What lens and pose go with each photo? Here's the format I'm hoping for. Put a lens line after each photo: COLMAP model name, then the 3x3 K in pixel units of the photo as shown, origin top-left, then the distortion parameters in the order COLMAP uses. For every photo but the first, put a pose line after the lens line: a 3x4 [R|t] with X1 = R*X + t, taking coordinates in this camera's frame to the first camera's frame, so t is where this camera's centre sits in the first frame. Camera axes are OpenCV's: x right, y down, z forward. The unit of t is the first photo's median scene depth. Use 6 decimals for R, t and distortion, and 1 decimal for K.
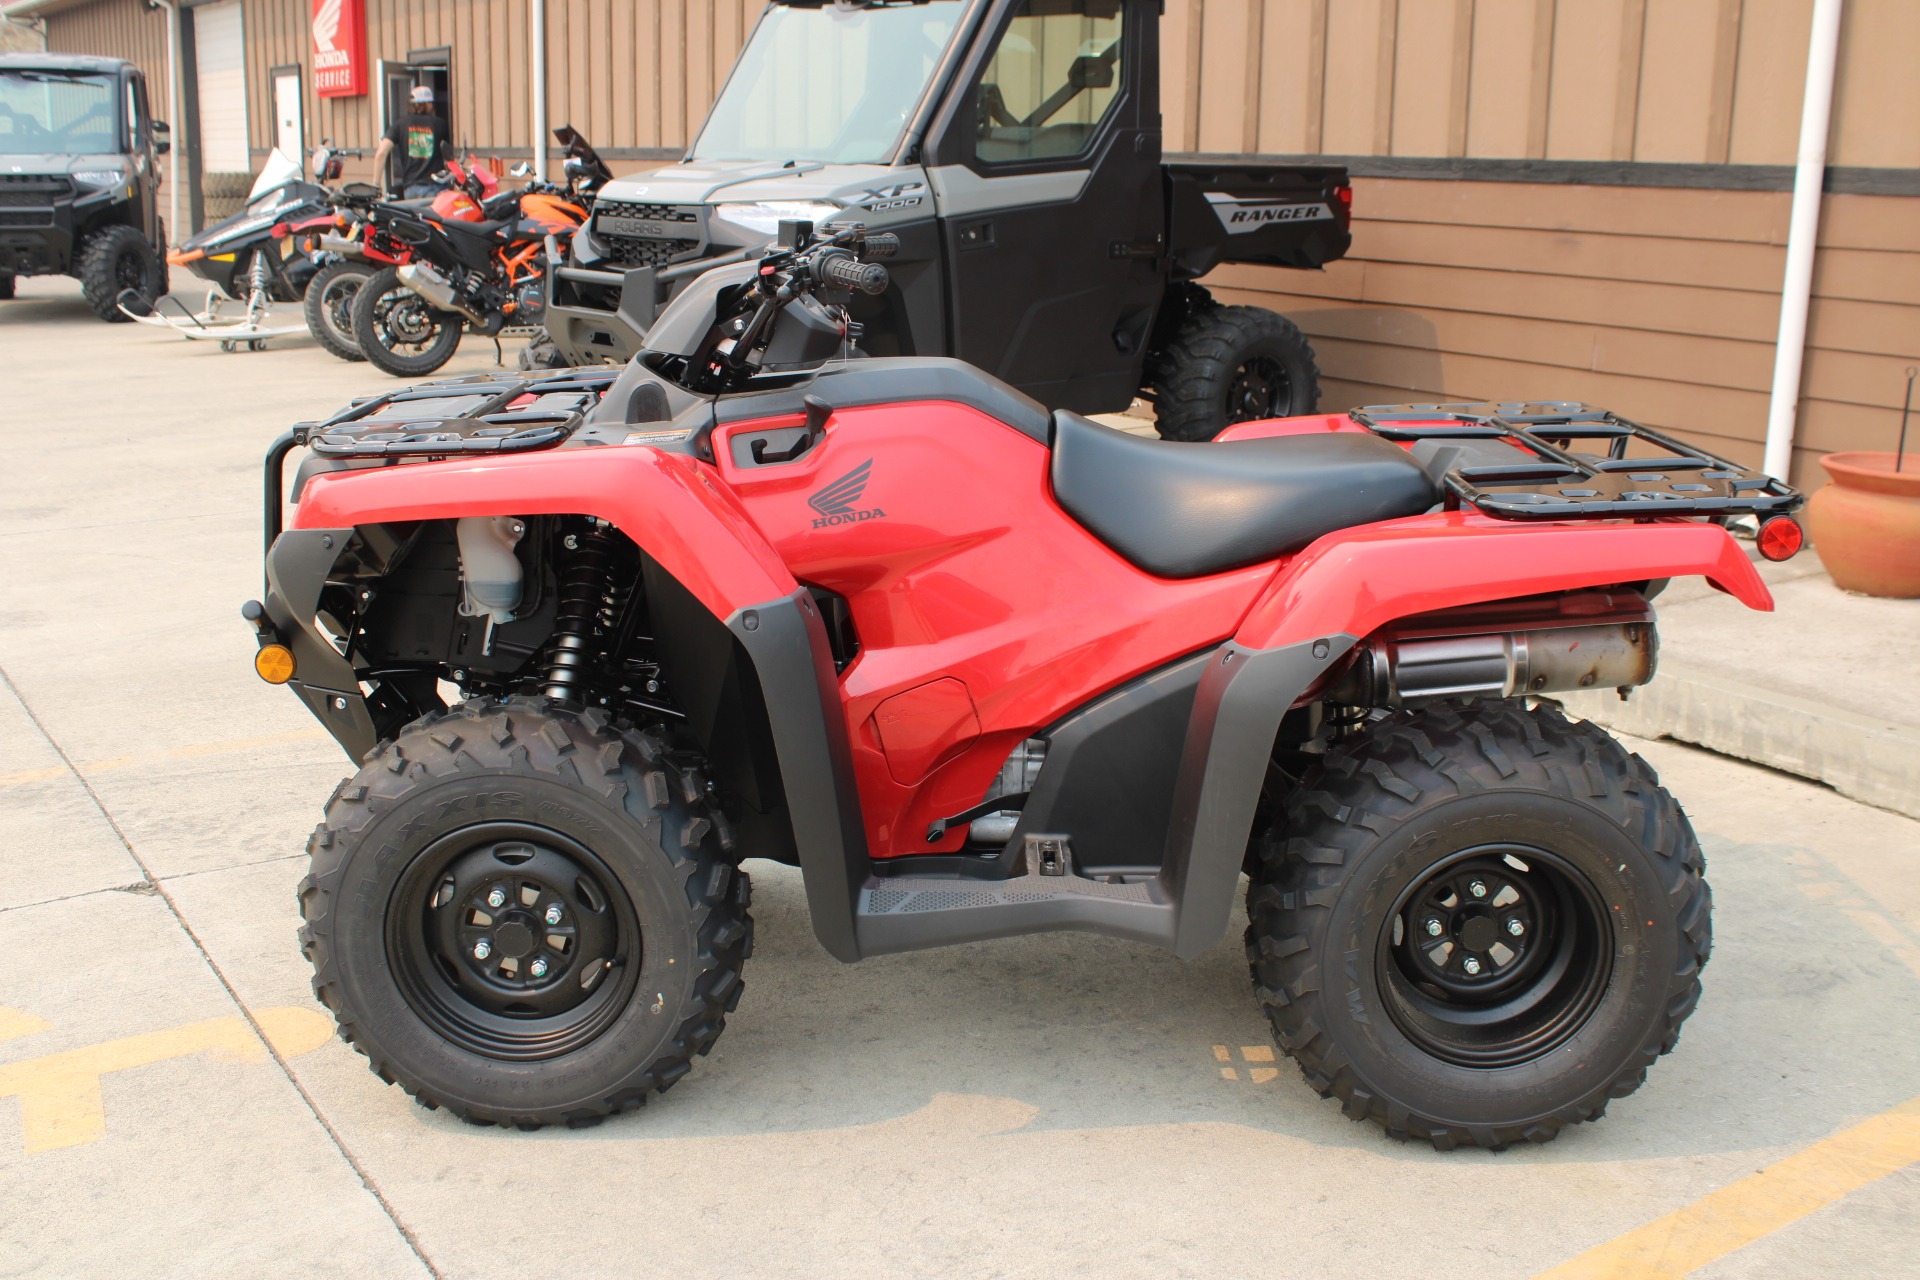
lens RADIAL K [[1954.1, 0, 966.7], [0, 1954.1, 634.9], [0, 0, 1]] dist [-0.128725, 0.147653]
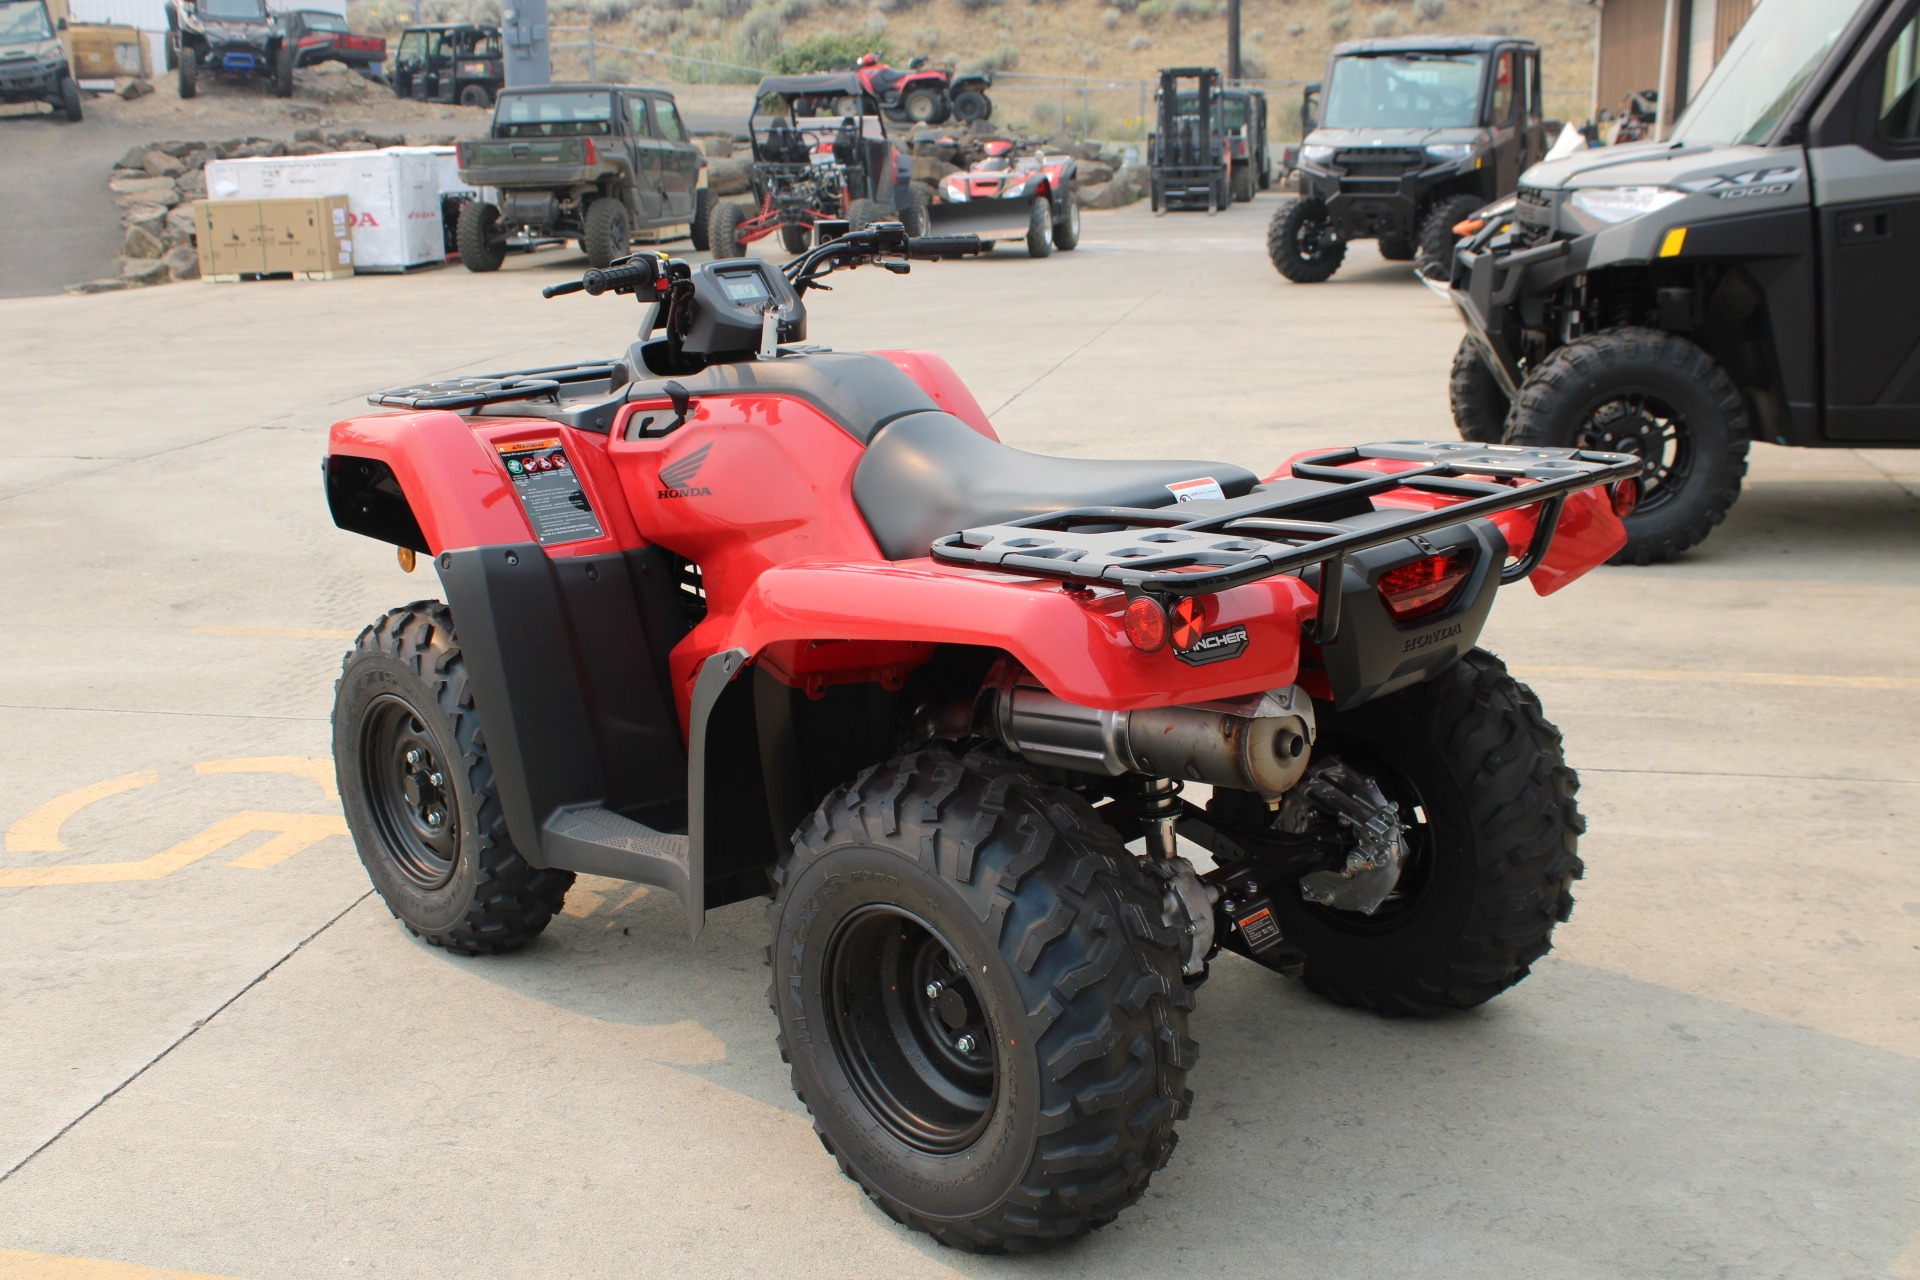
lens RADIAL K [[1954.1, 0, 966.7], [0, 1954.1, 634.9], [0, 0, 1]] dist [-0.128725, 0.147653]
pose [[0.701004, 0.153882, -0.696358, 0.343589], [-0.141847, 0.987019, 0.075319, -0.035266], [0.698908, 0.045977, 0.713732, 0.130178]]
